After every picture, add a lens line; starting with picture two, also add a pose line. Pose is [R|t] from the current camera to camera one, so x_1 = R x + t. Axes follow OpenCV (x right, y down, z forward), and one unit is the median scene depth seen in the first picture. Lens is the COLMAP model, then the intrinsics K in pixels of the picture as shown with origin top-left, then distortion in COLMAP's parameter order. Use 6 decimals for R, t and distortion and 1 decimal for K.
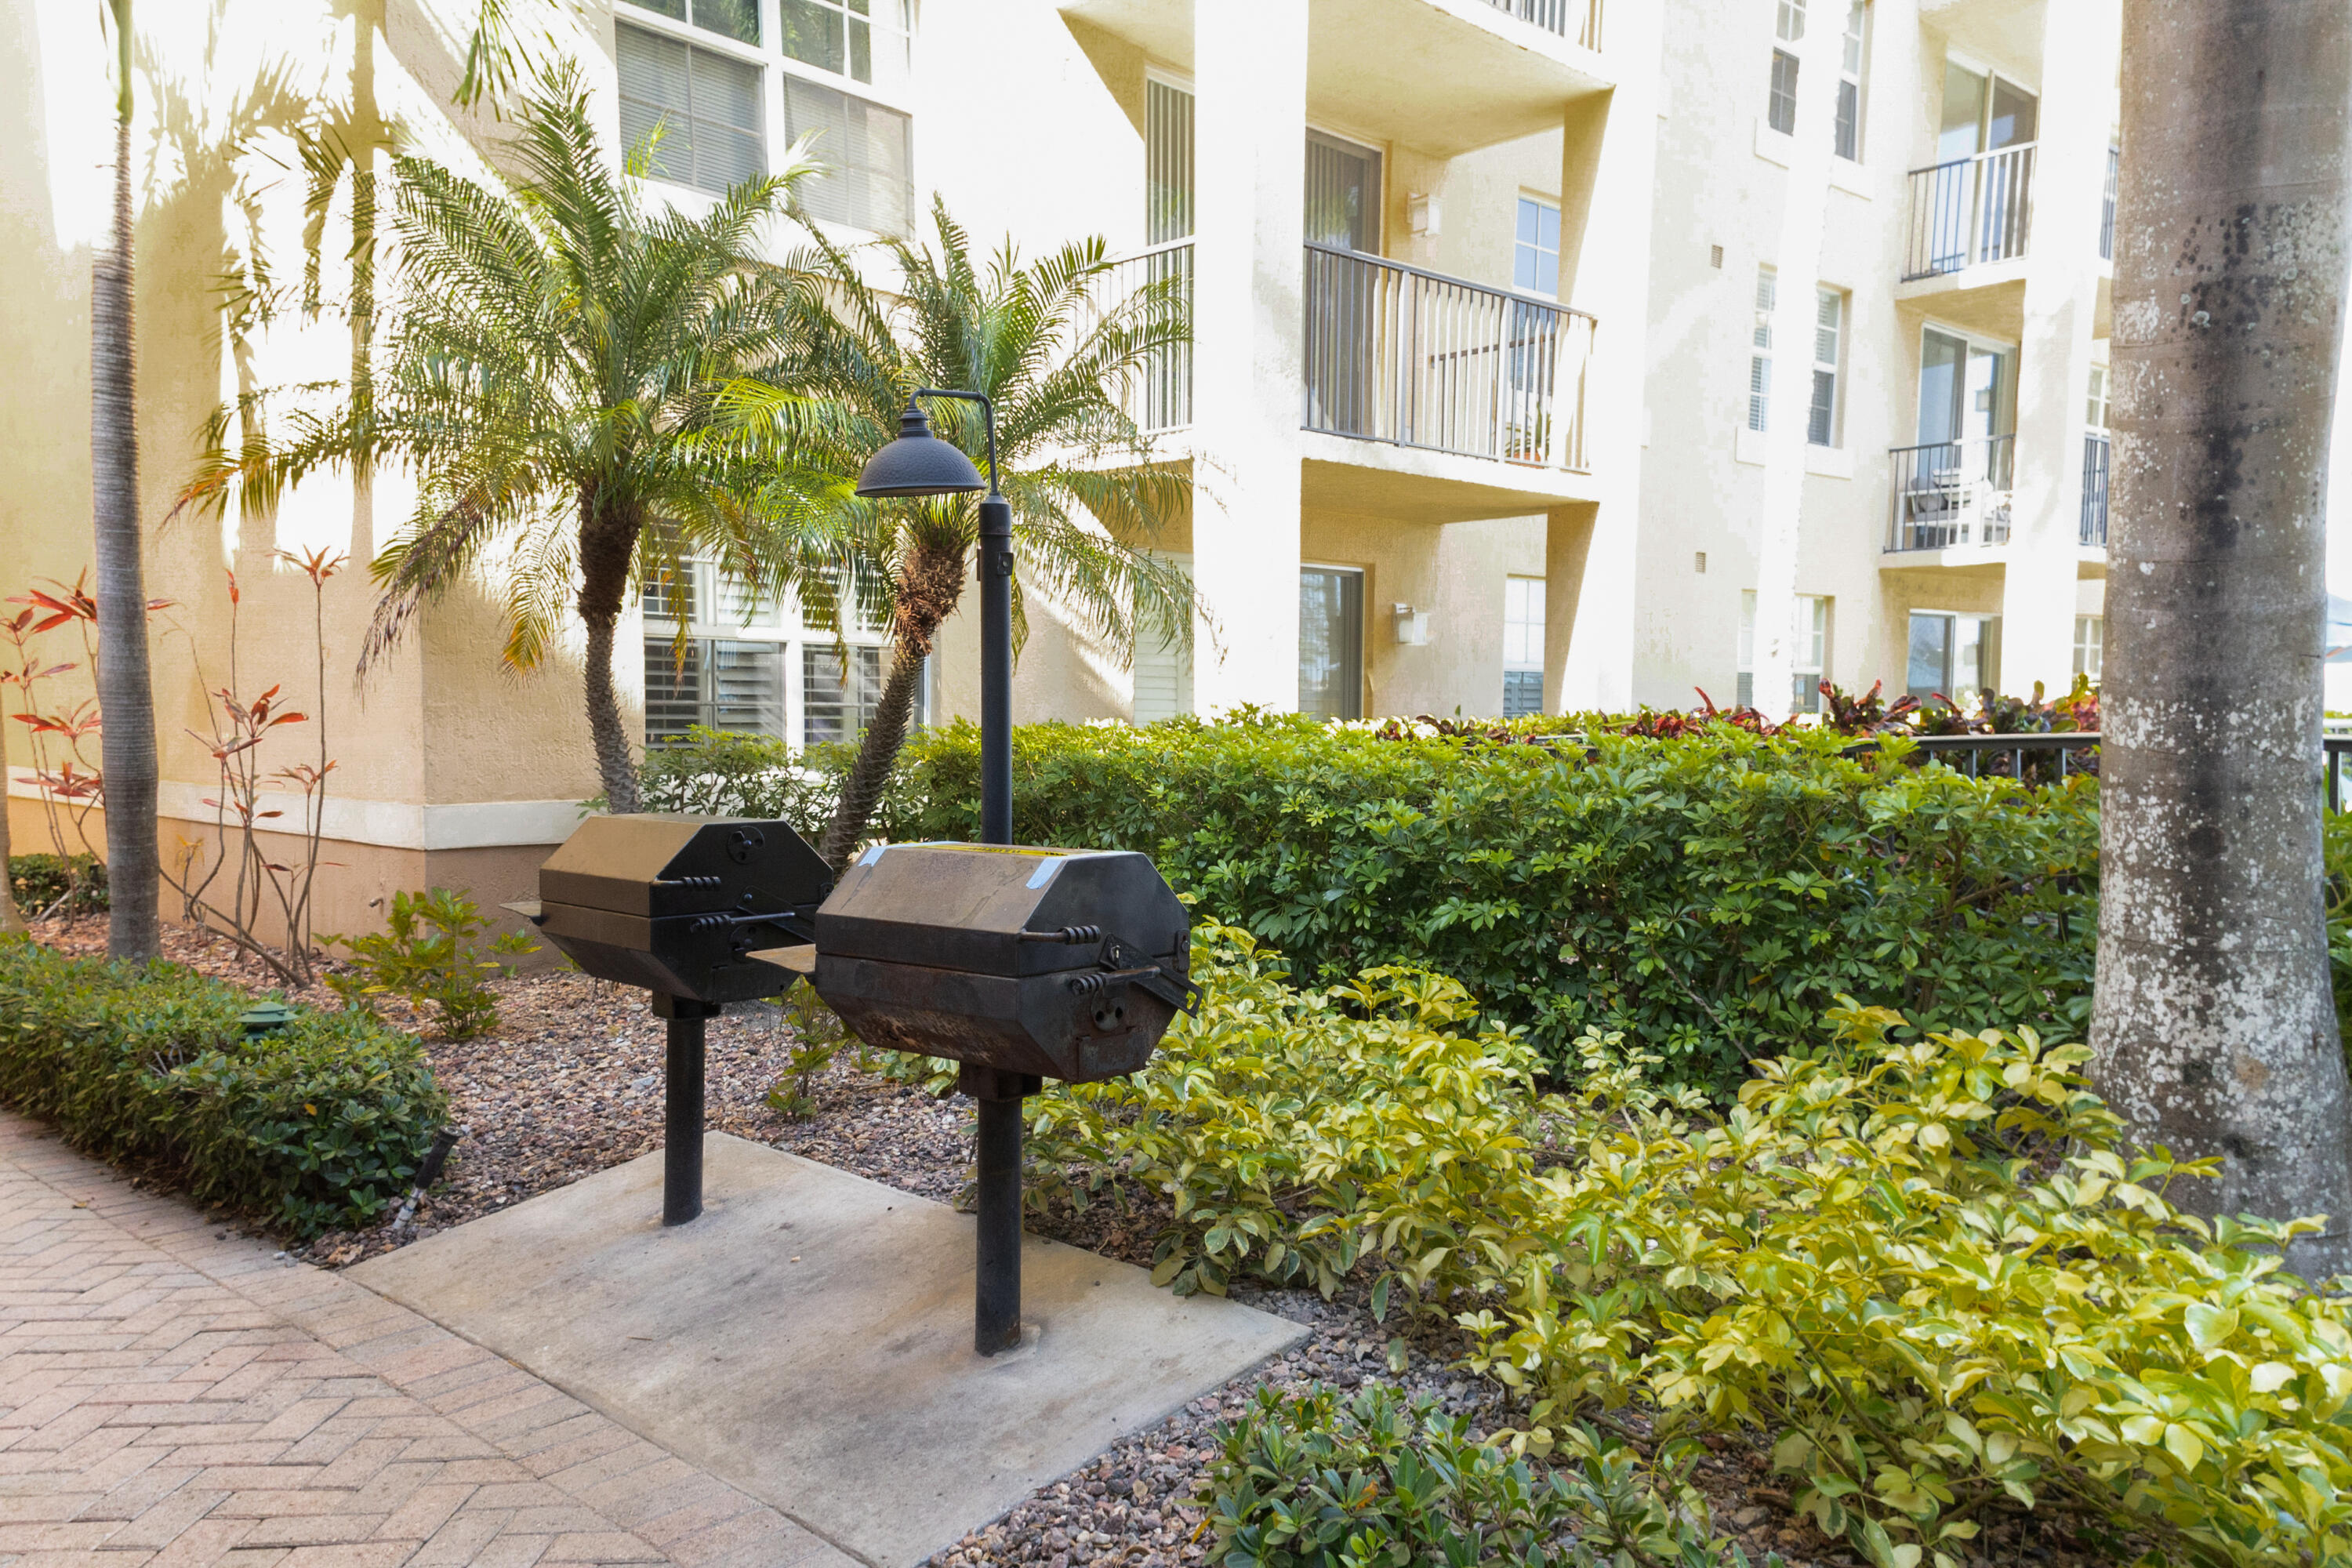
lens RADIAL K [[1750.7, 0, 1176.0], [0, 1750.7, 784.0], [0, 0, 1]] dist [0.312386, -0.176608]
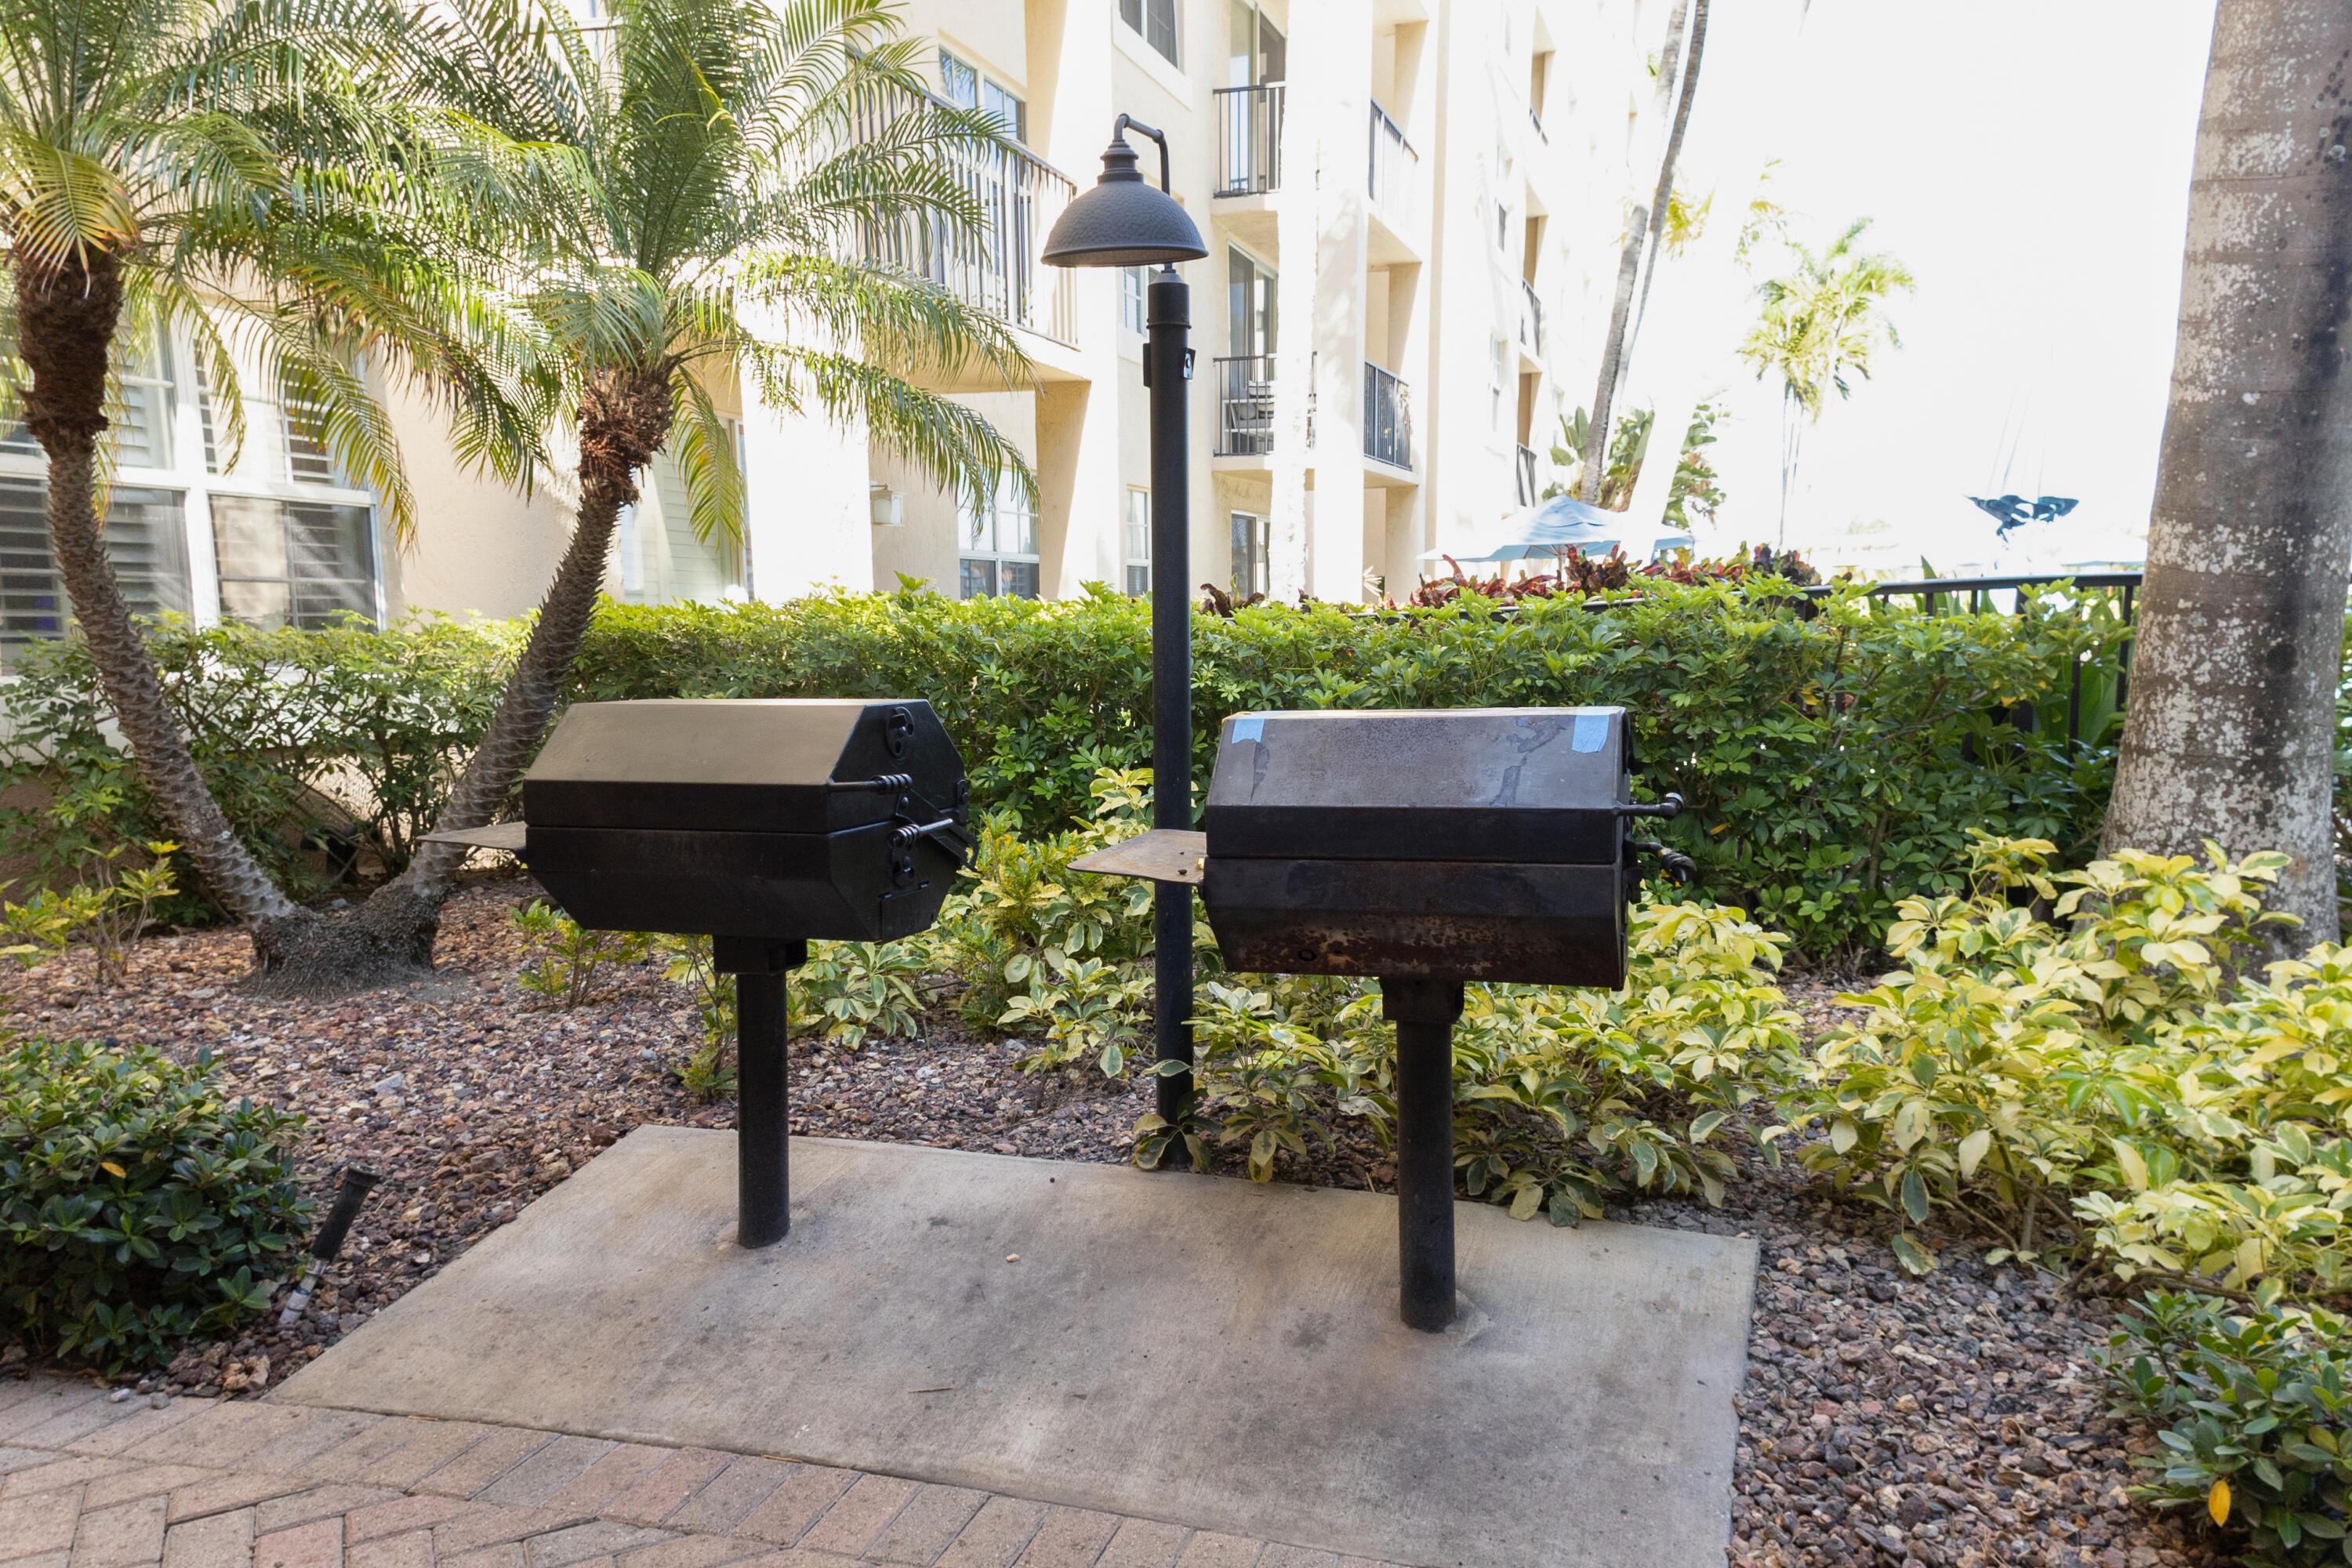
lens RADIAL K [[1750.7, 0, 1176.0], [0, 1750.7, 784.0], [0, 0, 1]] dist [0.312386, -0.176608]
pose [[0.895449, -0.056021, 0.441625, -0.491886], [0.032597, 0.997638, 0.060458, 0.015700], [-0.443969, -0.039742, 0.895160, 0.296688]]
